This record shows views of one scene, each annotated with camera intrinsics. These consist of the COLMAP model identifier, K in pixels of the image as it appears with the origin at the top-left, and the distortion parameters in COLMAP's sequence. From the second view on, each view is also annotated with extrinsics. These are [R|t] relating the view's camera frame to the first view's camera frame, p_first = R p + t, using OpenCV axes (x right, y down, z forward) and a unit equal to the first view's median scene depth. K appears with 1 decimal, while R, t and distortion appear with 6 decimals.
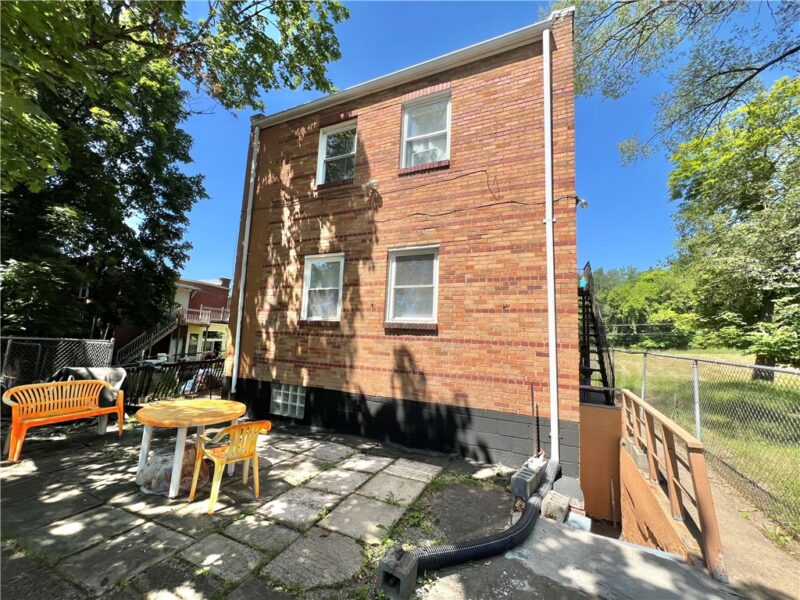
lens RADIAL K [[320.2, 0, 399.3], [0, 320.2, 301.2], [0, 0, 1]] dist [-0.002548, 0.000948]
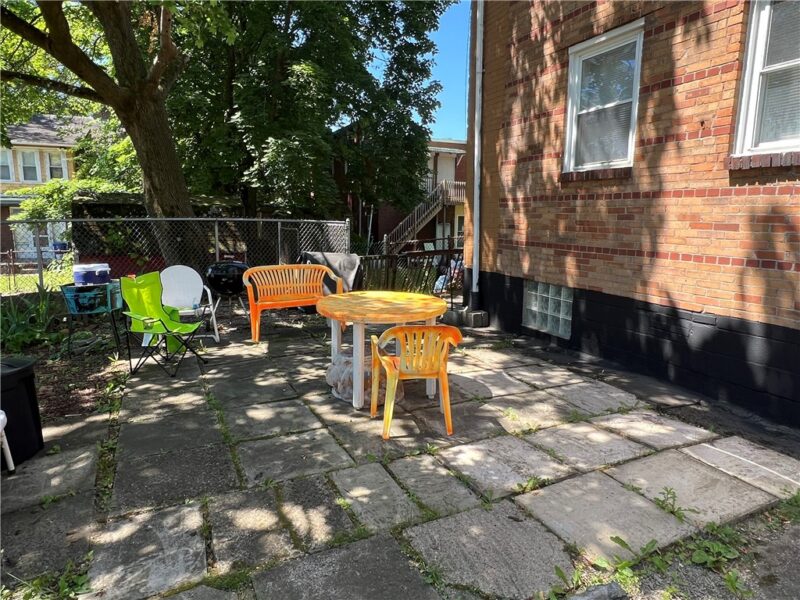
lens RADIAL K [[509.7, 0, 399.5], [0, 509.7, 299.9], [0, 0, 1]] dist [0.005367, -0.009353]
pose [[0.752816, 0.069046, -0.654600, 0.091853], [0.106941, 0.968441, 0.225134, 0.051209], [0.649486, -0.239488, 0.721674, 0.132651]]
